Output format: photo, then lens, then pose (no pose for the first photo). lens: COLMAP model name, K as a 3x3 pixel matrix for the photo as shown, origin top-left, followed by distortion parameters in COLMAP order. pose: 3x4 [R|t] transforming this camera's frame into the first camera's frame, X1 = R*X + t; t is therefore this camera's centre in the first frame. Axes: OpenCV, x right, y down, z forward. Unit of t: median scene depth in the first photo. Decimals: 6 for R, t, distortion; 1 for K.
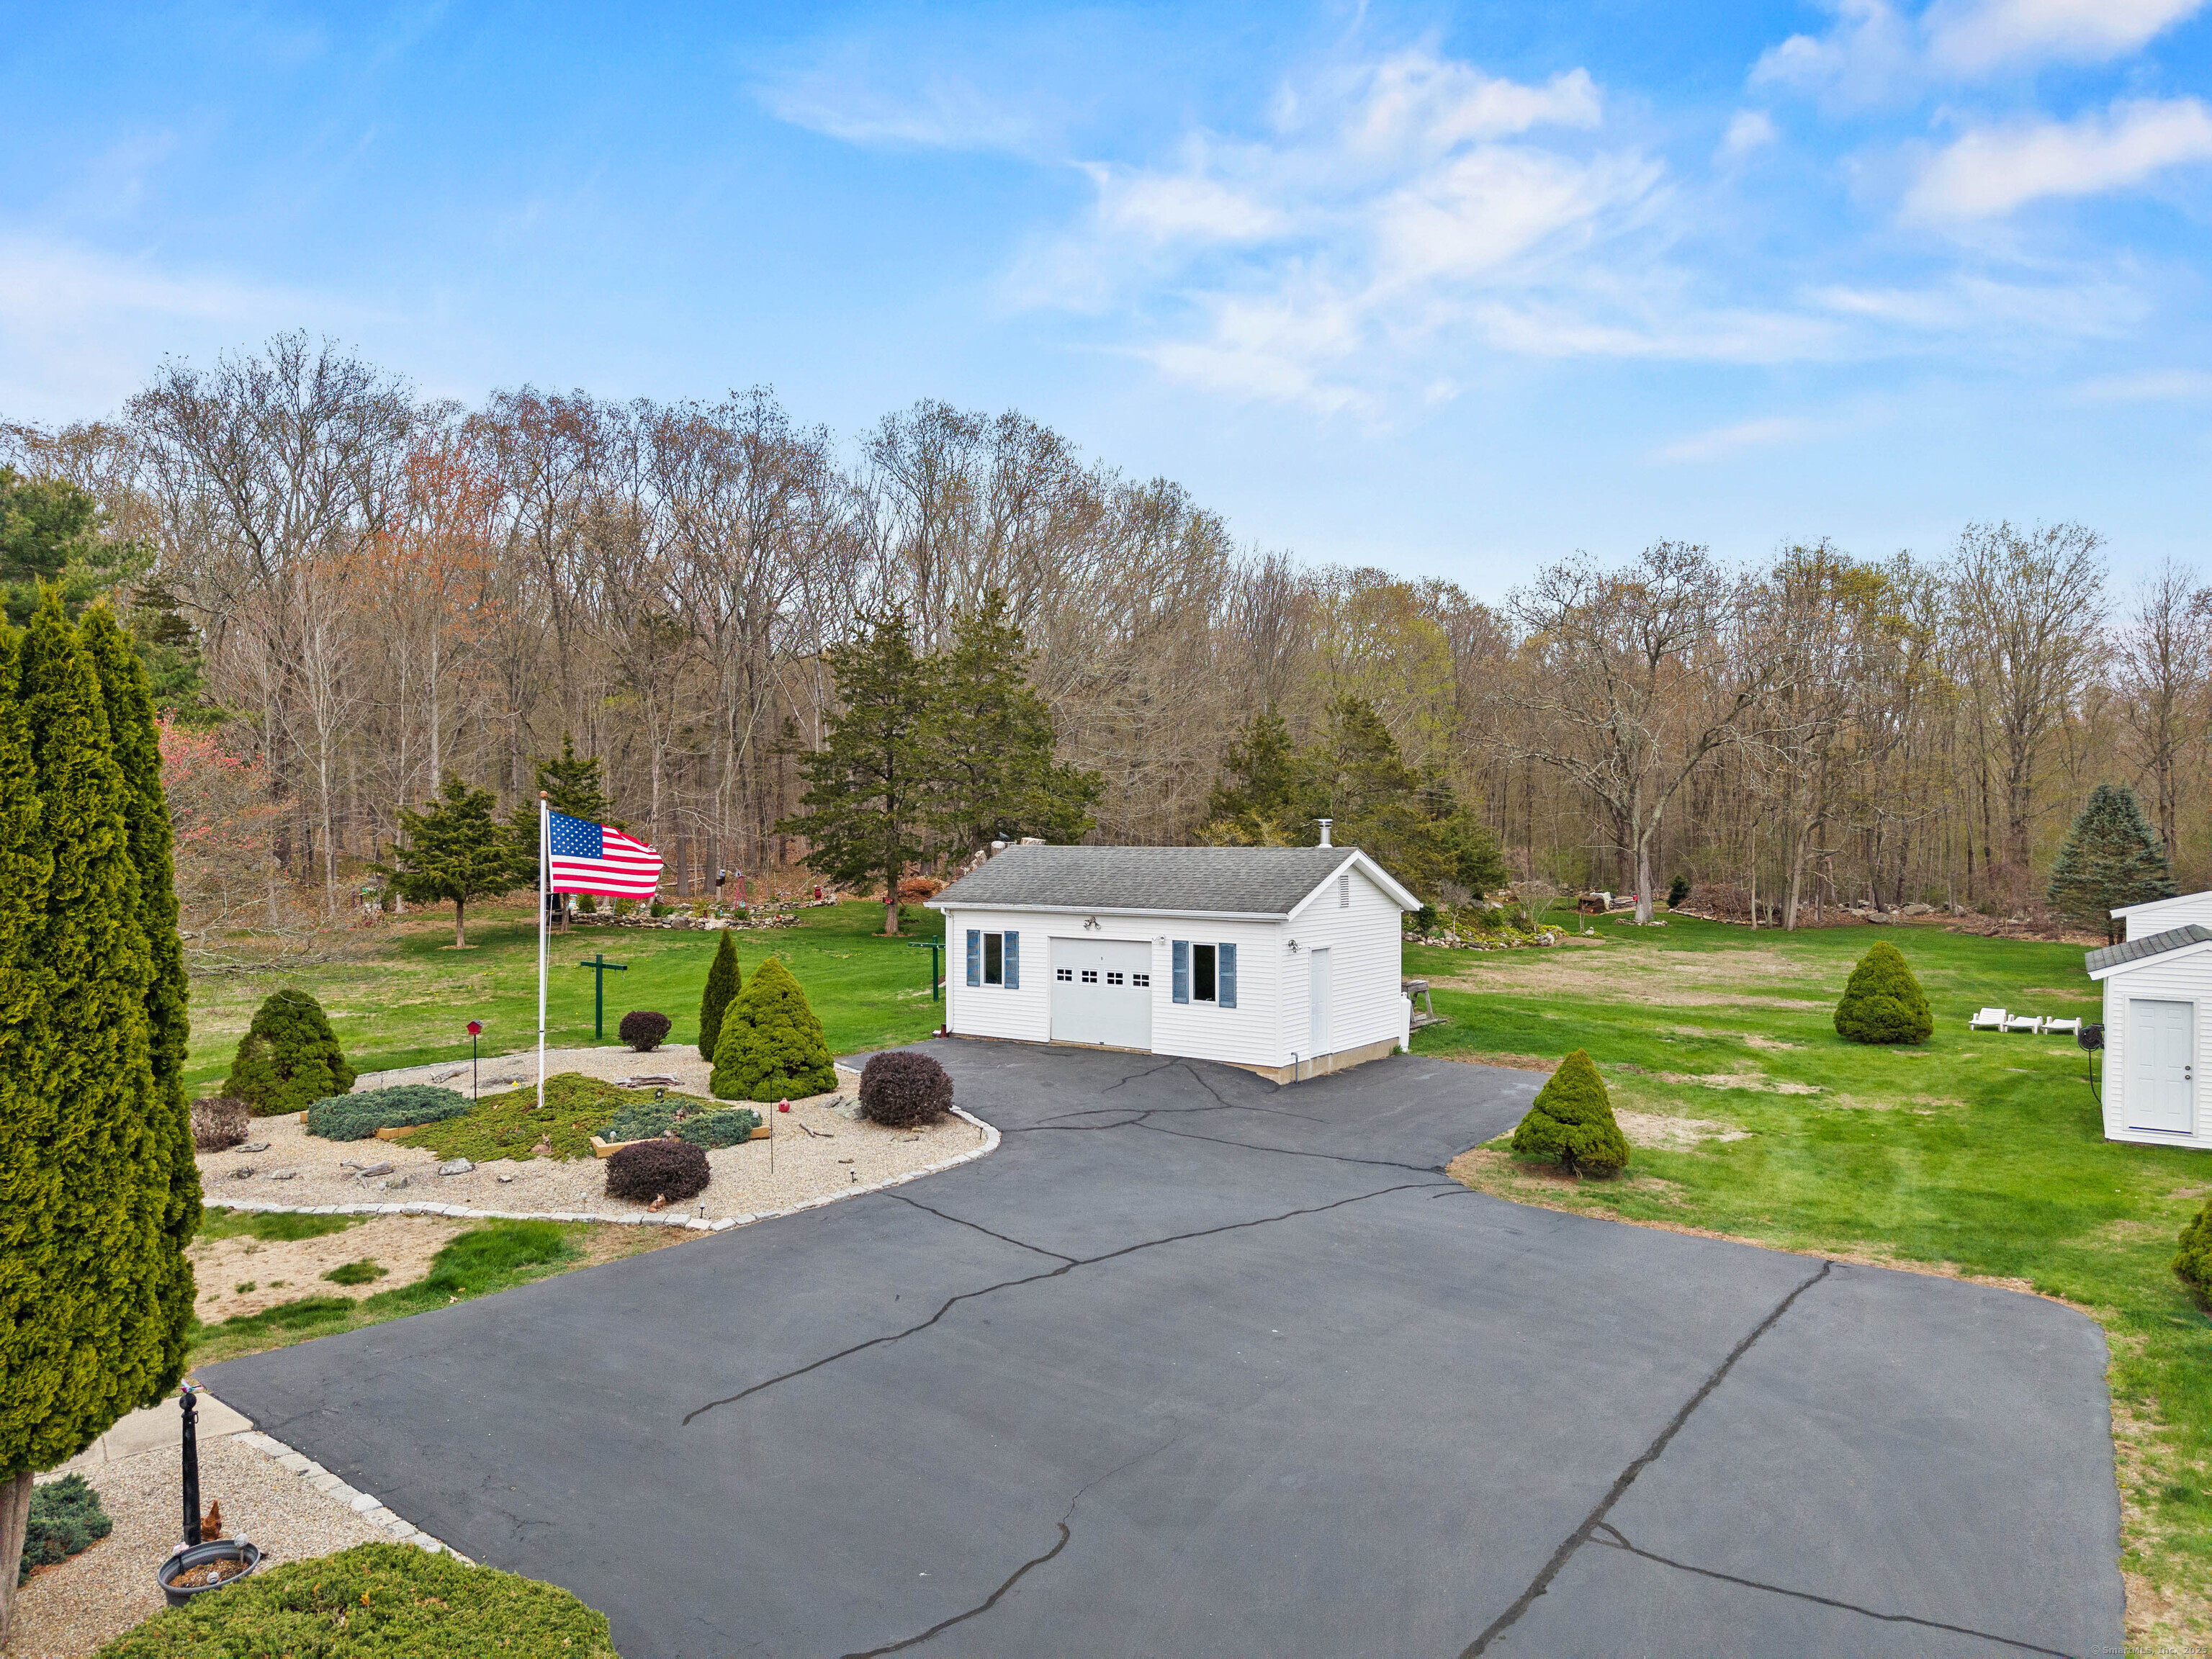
lens RADIAL K [[1469.8, 0, 1105.3], [0, 1469.8, 844.5], [0, 0, 1]] dist [0.055496, -0.058061]
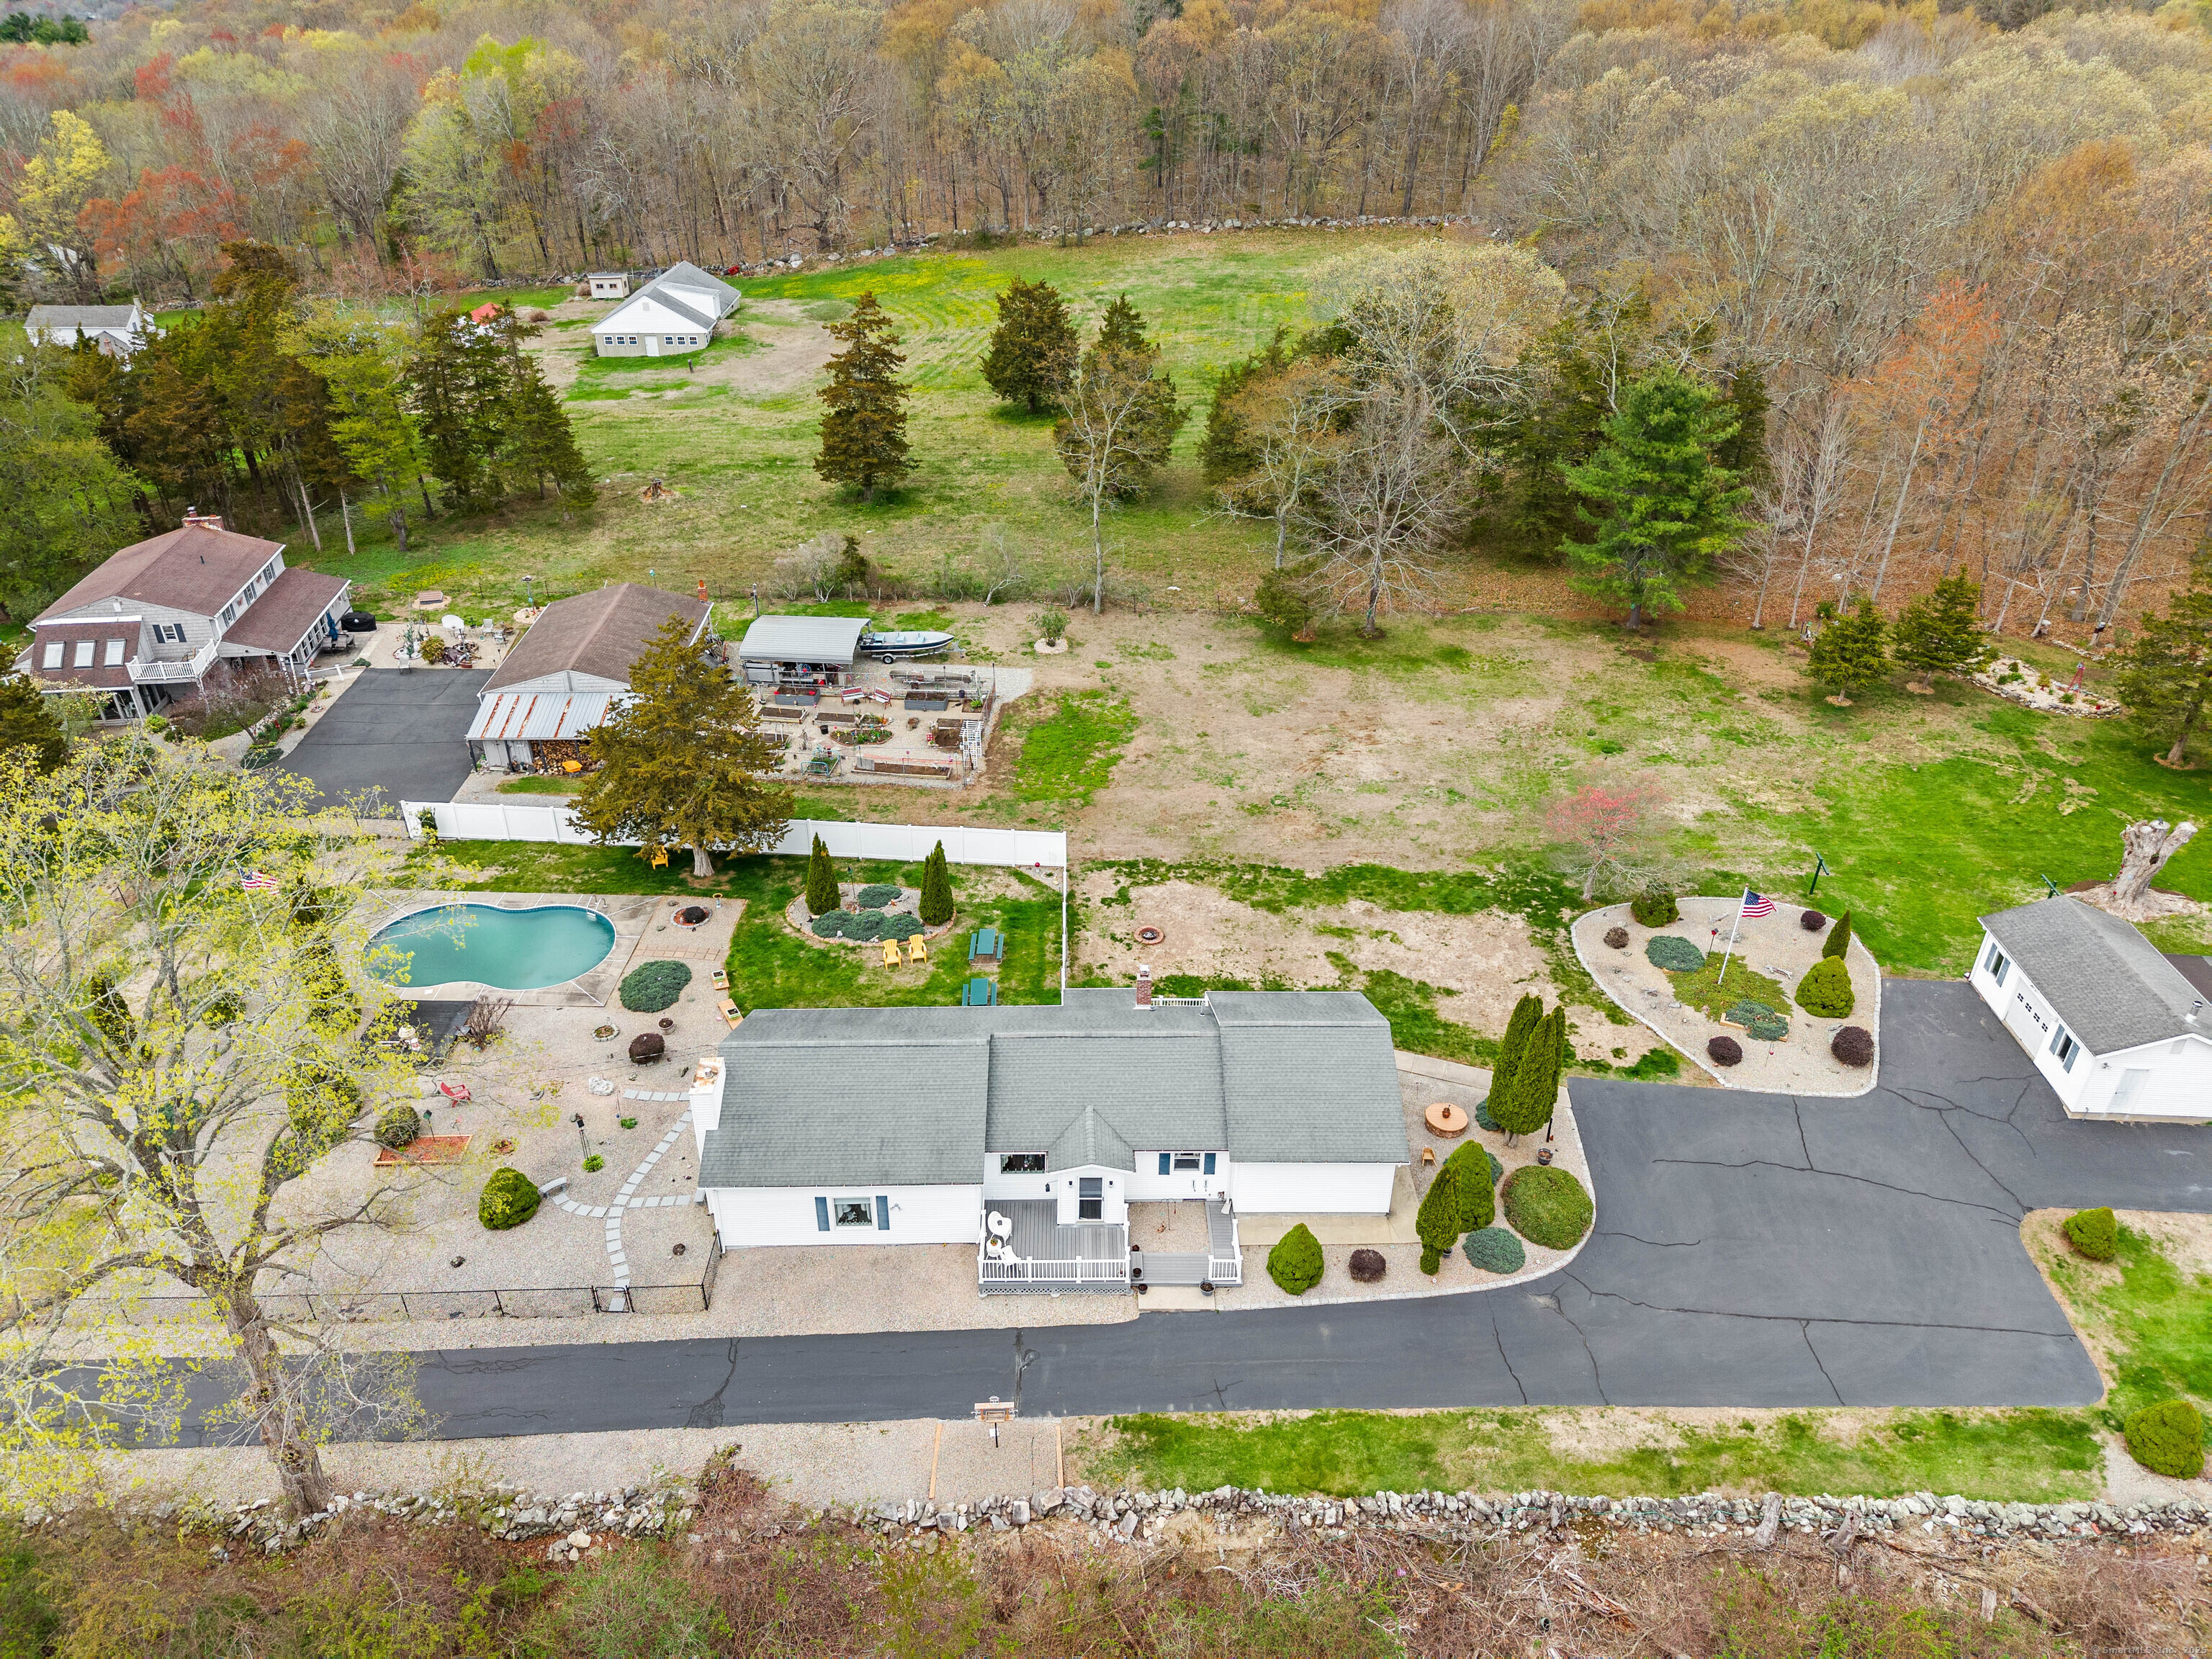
lens RADIAL K [[1469.8, 0, 1105.3], [0, 1469.8, 844.5], [0, 0, 1]] dist [0.055496, -0.058061]
pose [[0.544875, 0.435662, -0.716457, 0.770500], [-0.017496, 0.860154, 0.509734, -1.294951], [0.838335, -0.265206, 0.476299, -1.063275]]
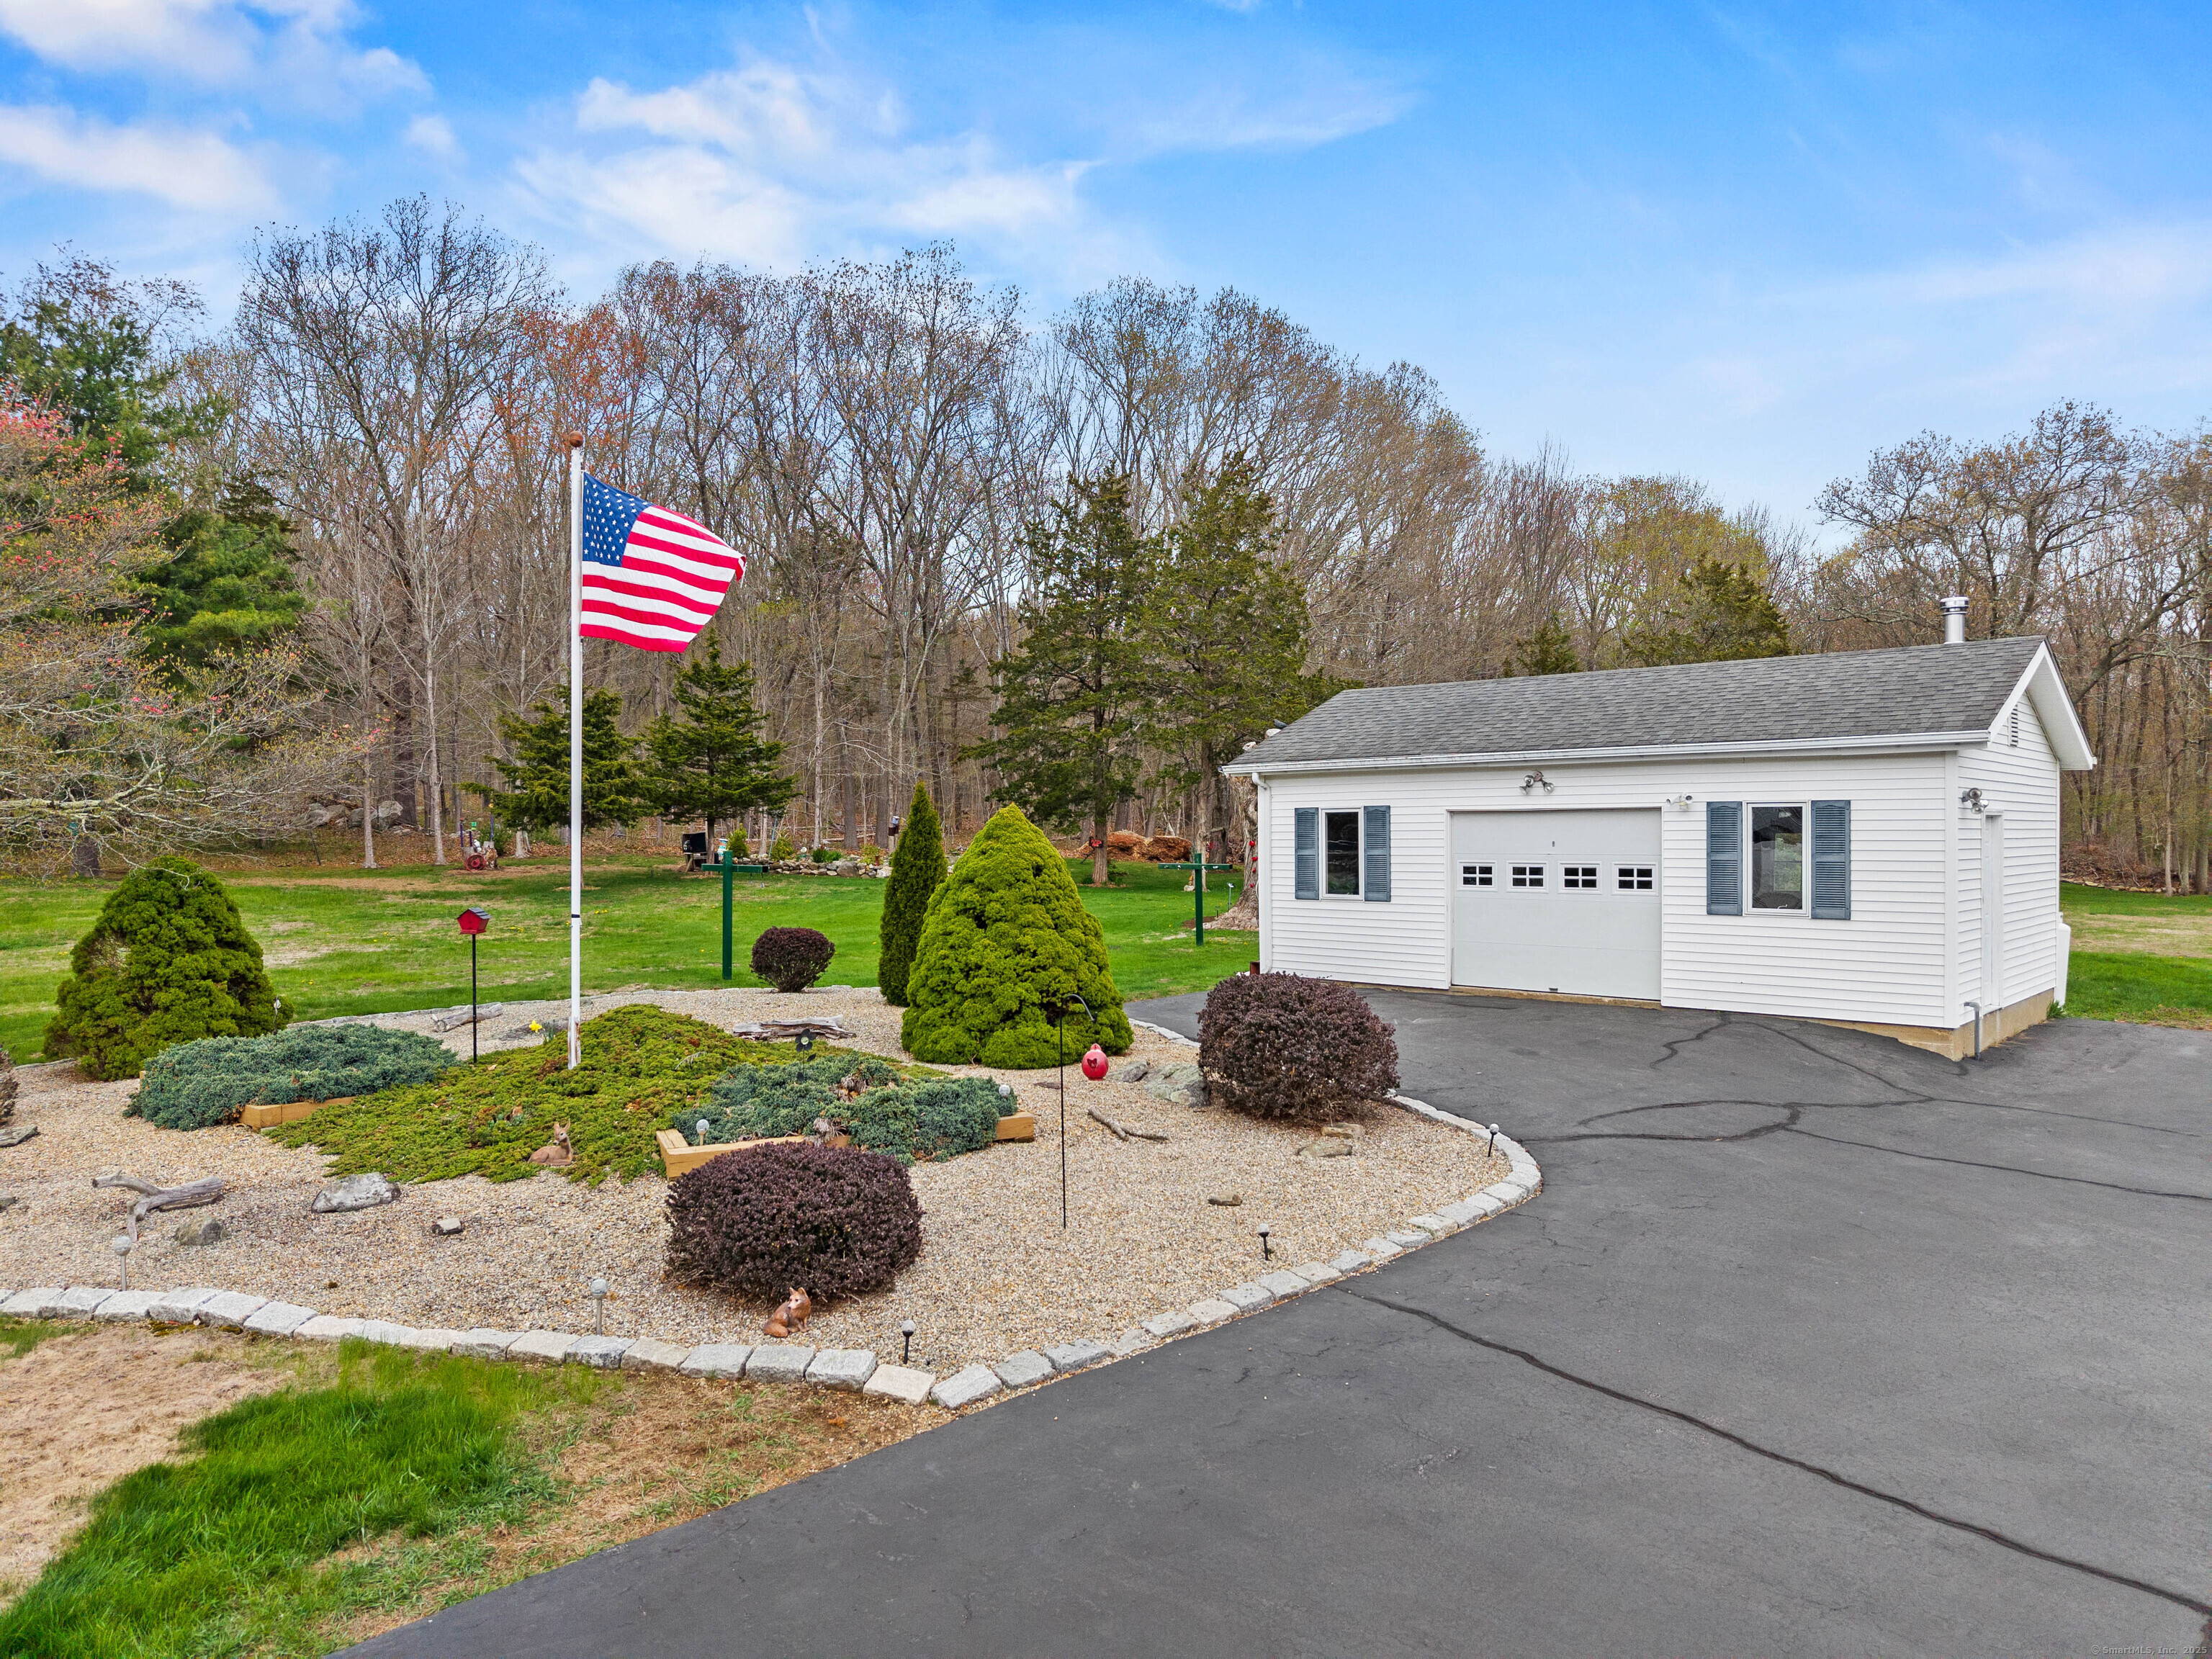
lens RADIAL K [[1468.4, 0, 1106.0], [0, 1468.4, 829.5], [0, 0, 1]] dist [0.095728, -0.109893]
pose [[0.994374, -0.001558, -0.105918, -0.142283], [0.000439, 0.999944, -0.010581, 0.096634], [0.105929, 0.010475, 0.994319, 0.492473]]
